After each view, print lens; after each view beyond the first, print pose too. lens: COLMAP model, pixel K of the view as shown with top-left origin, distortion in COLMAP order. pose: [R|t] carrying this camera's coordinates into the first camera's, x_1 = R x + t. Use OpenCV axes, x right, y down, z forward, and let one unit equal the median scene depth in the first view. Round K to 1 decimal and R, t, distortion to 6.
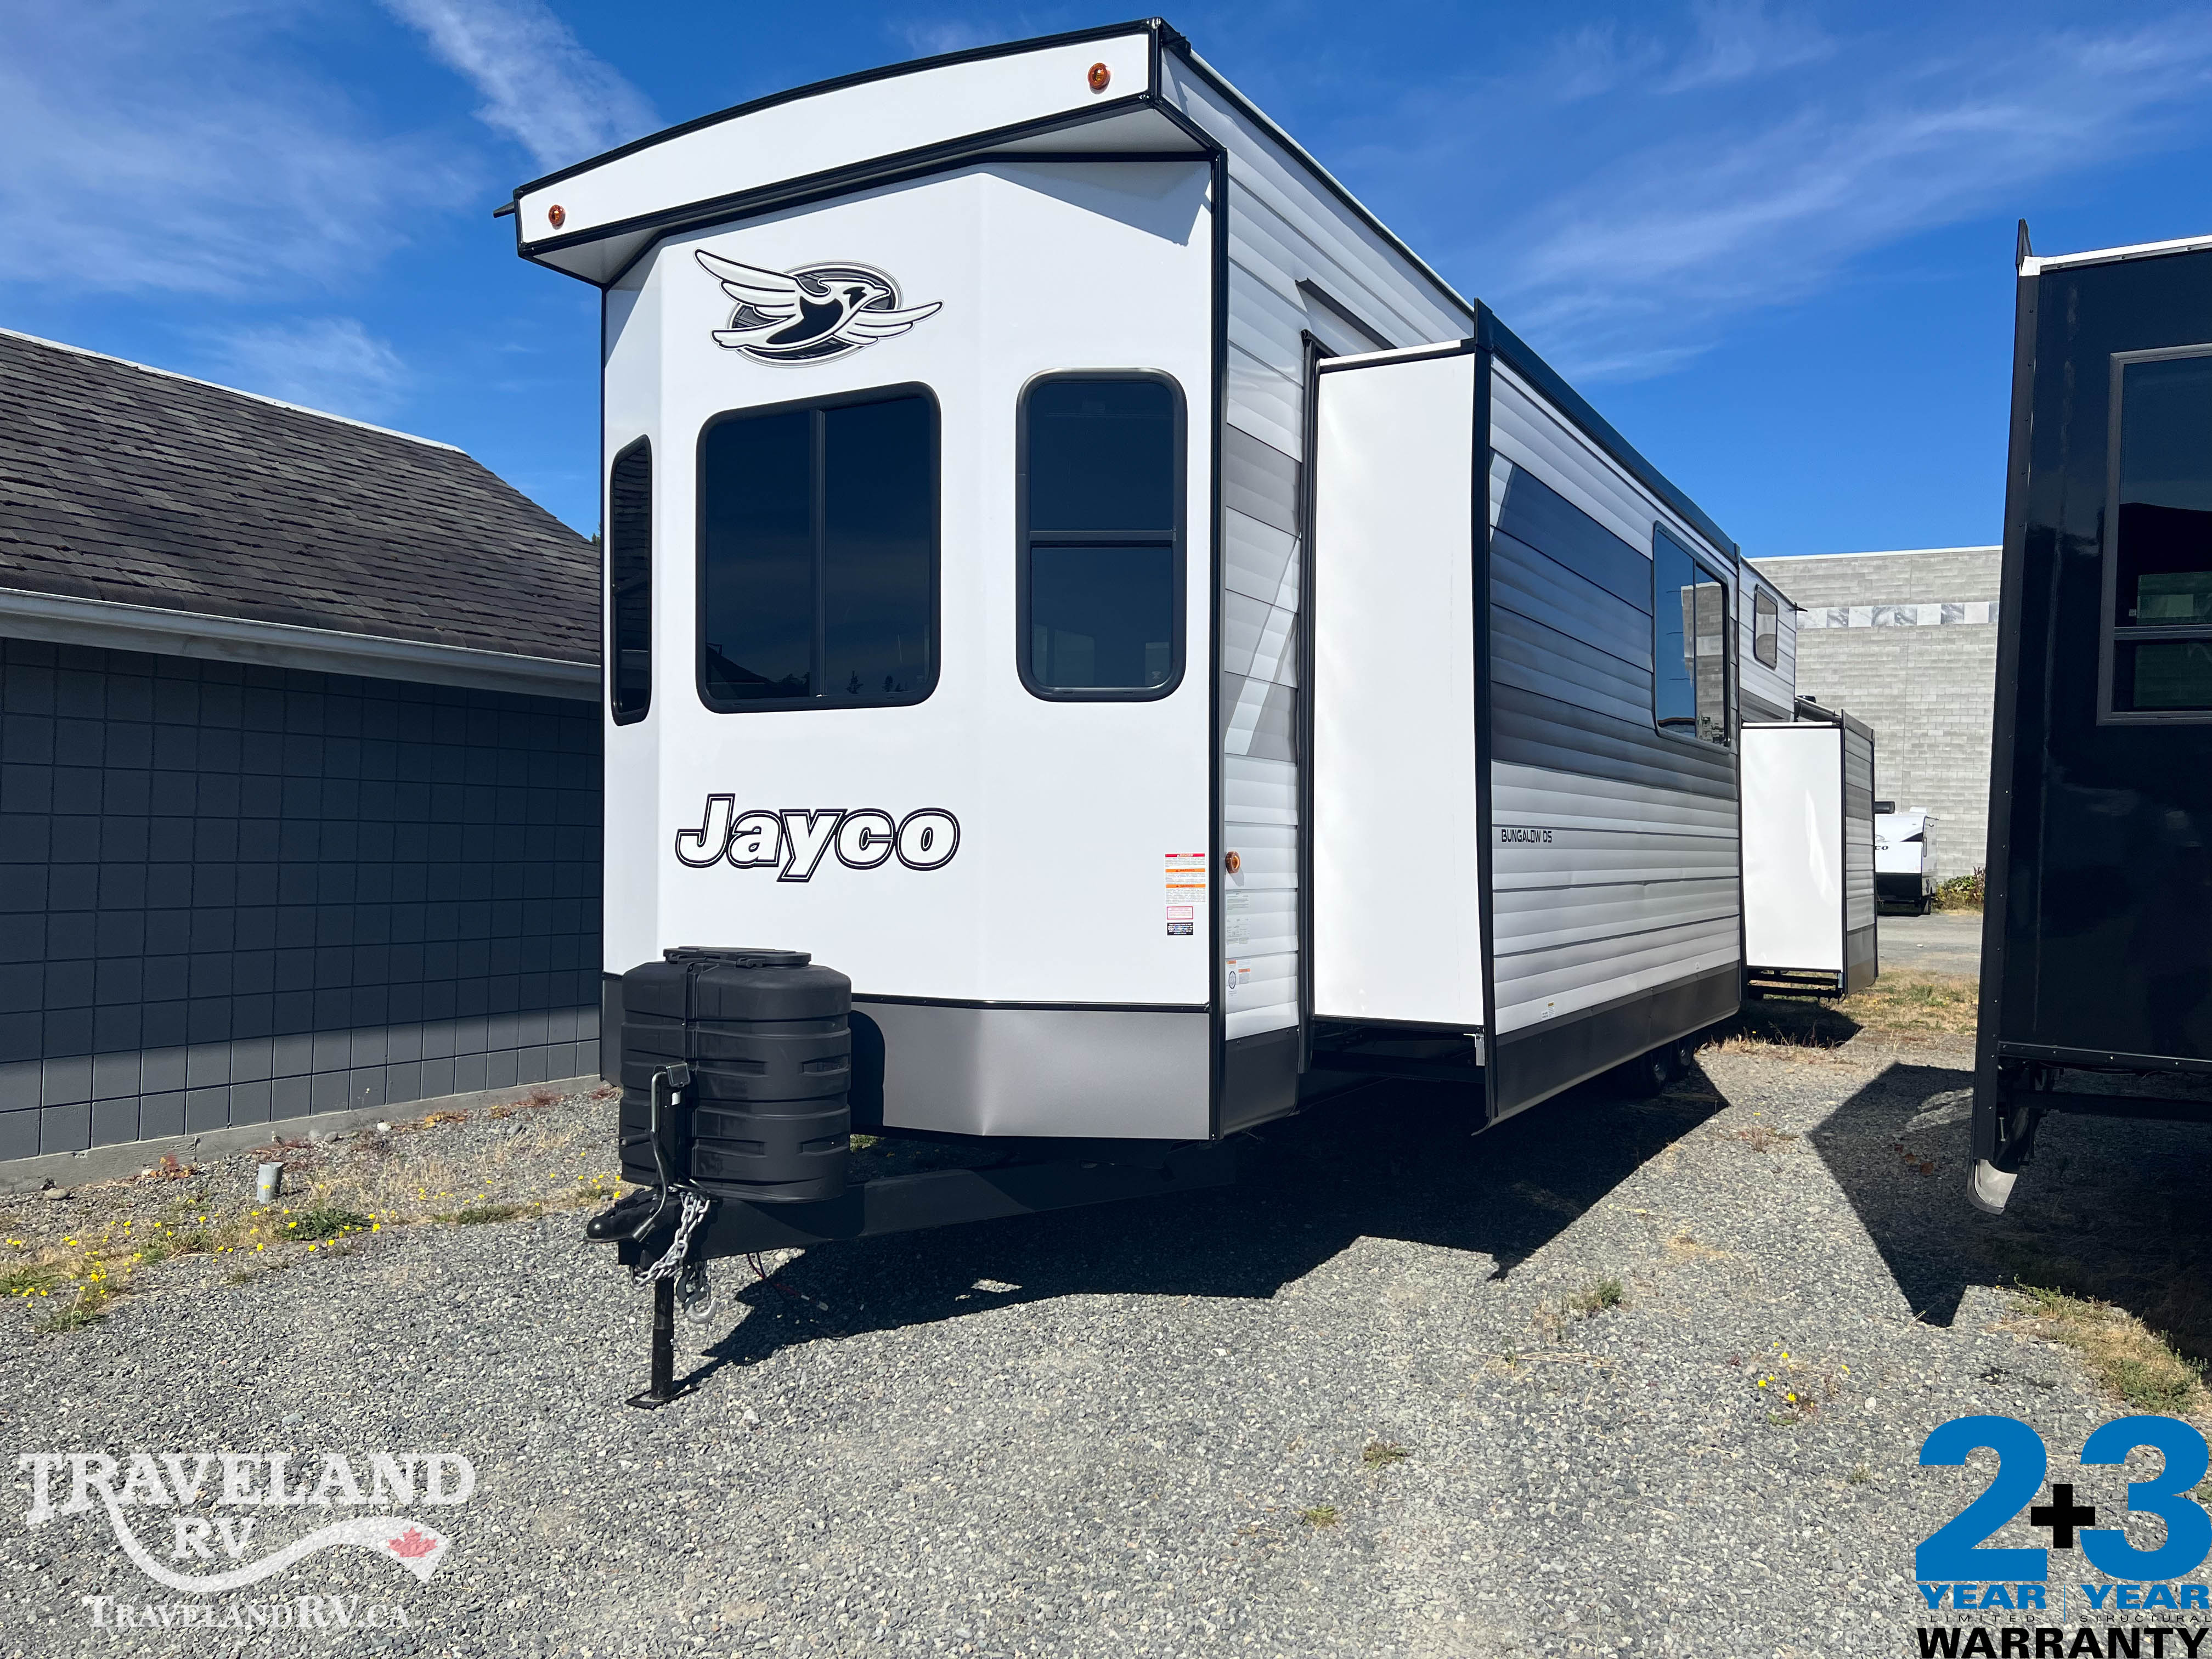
lens RADIAL K [[1666.5, 0, 1138.1], [0, 1666.5, 845.5], [0, 0, 1]] dist [0.043952, -0.052510]
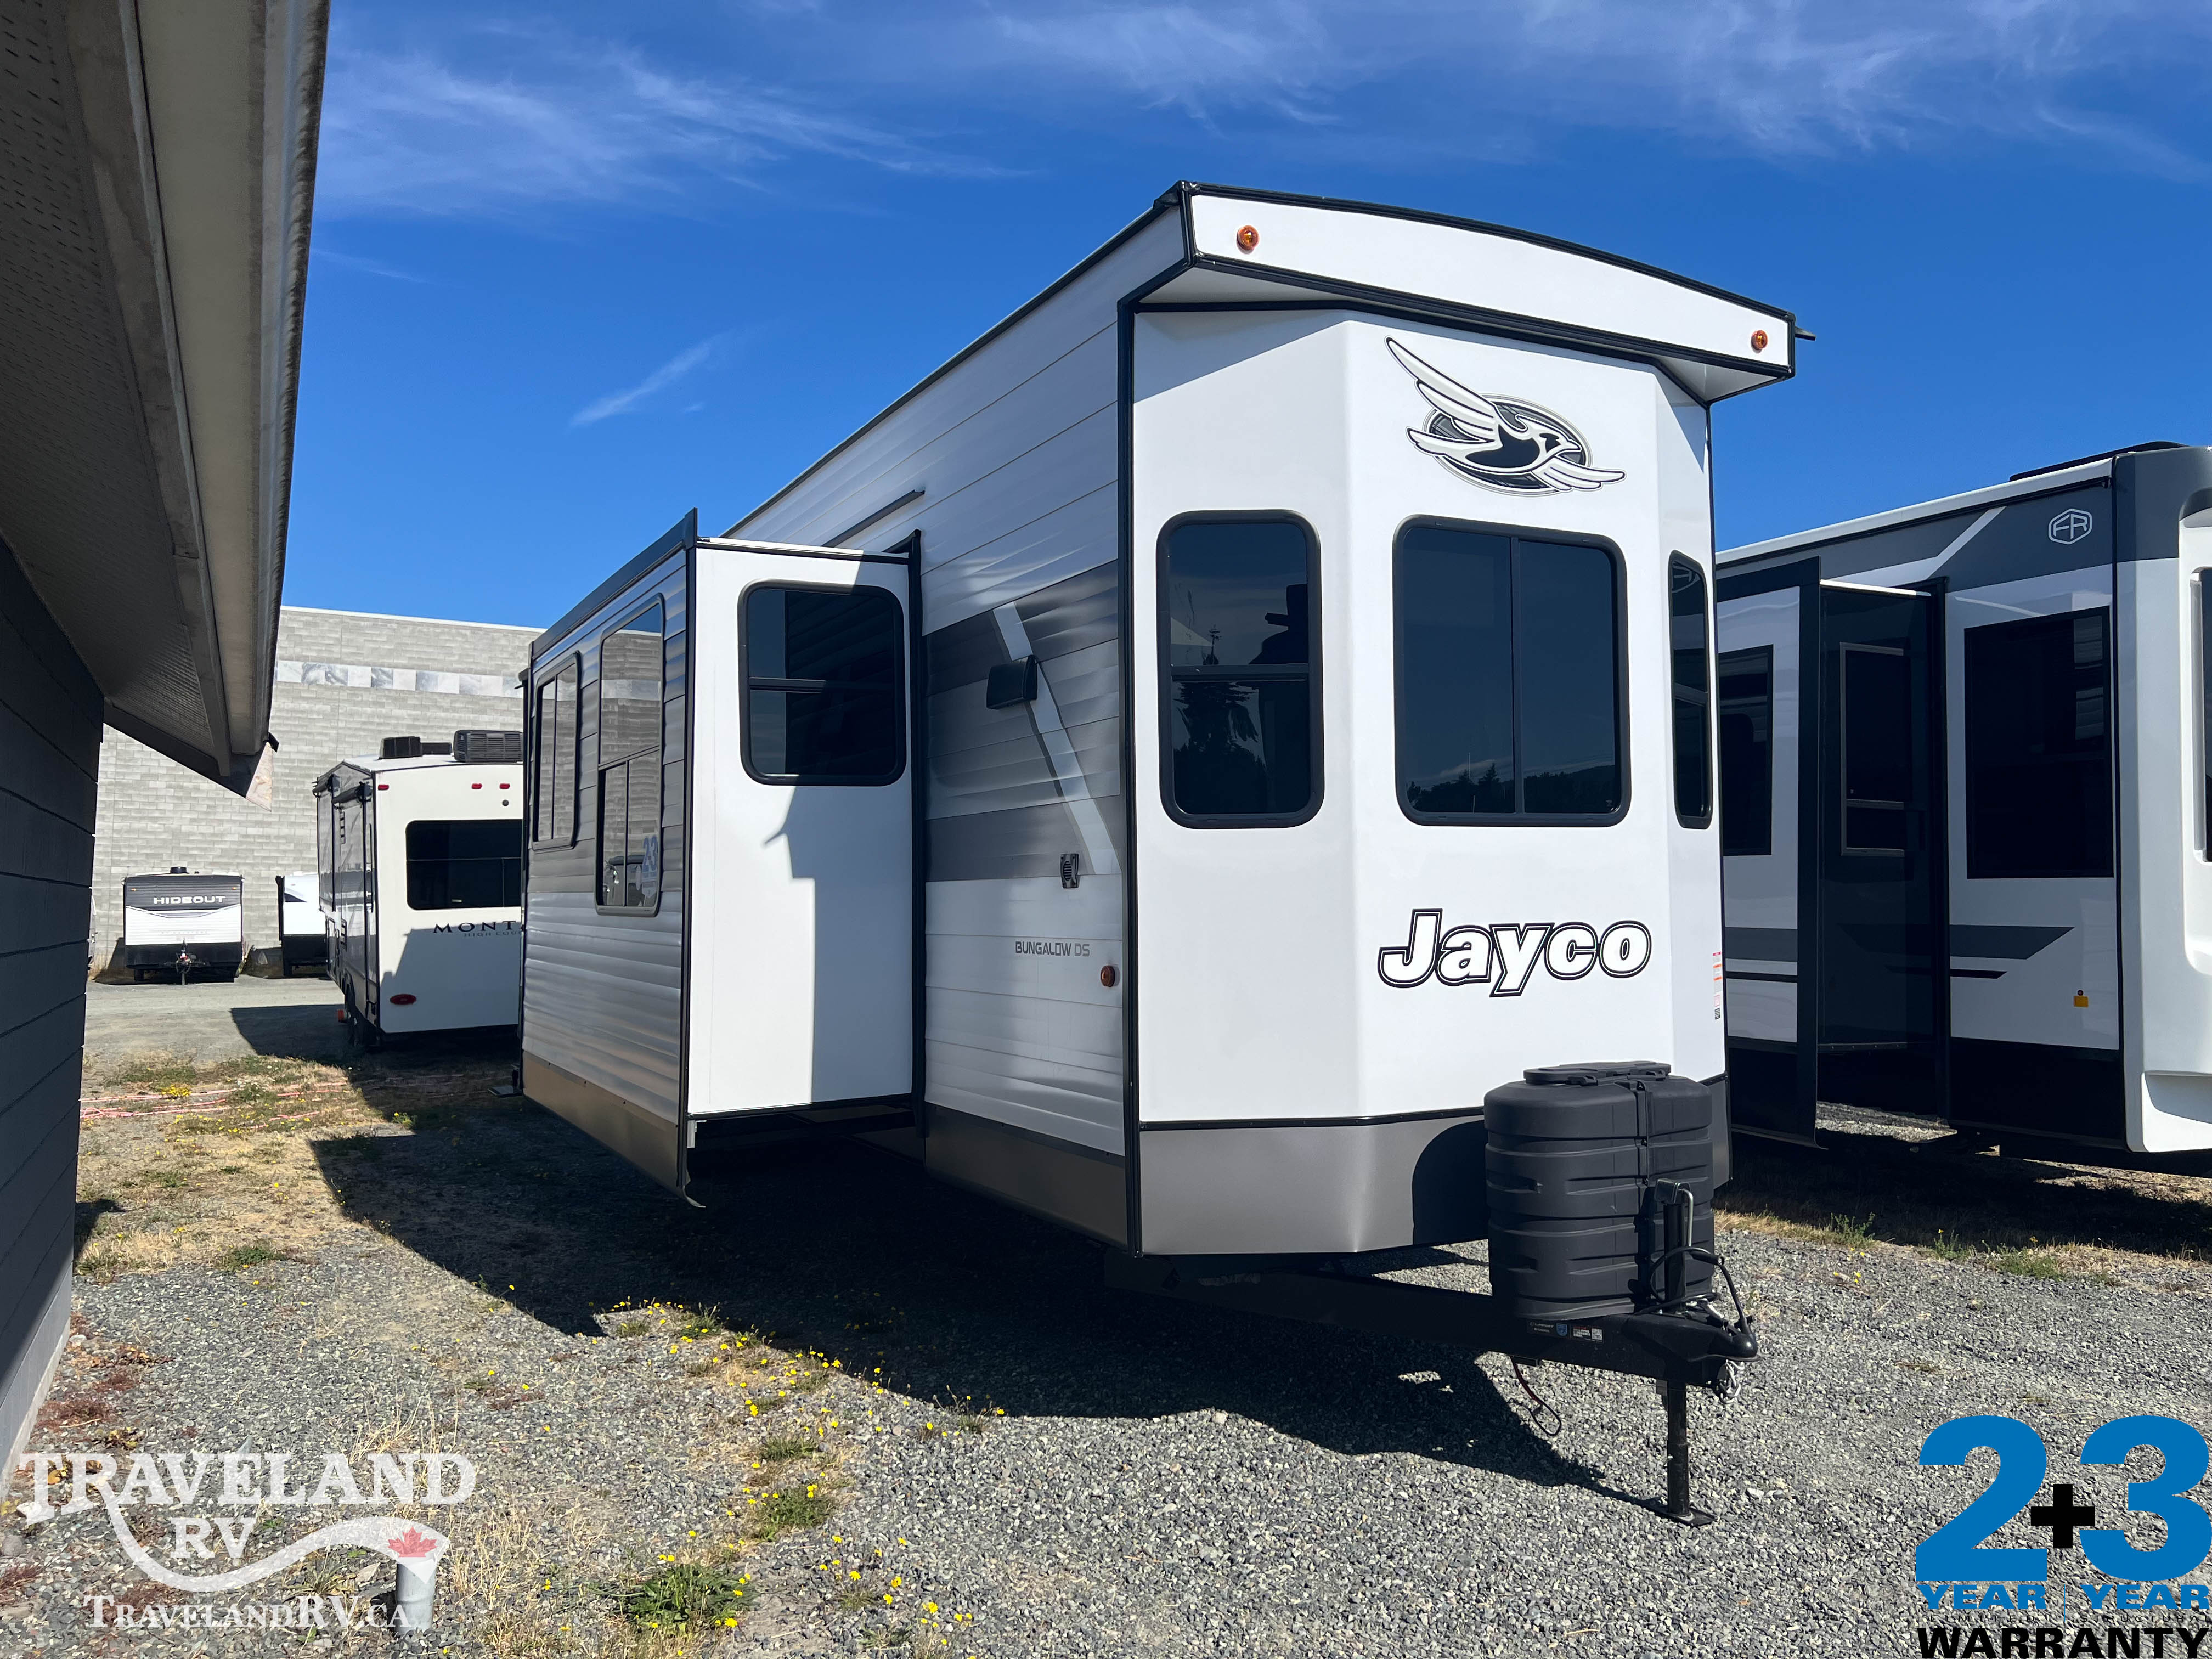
lens RADIAL K [[1666.5, 0, 1111.8], [0, 1666.5, 830.3], [0, 0, 1]] dist [0.043952, -0.052510]
pose [[0.542172, 0.018835, 0.840056, -1.177206], [0.014938, 0.999375, -0.032047, -0.049220], [-0.840135, 0.029924, 0.541552, 0.645311]]
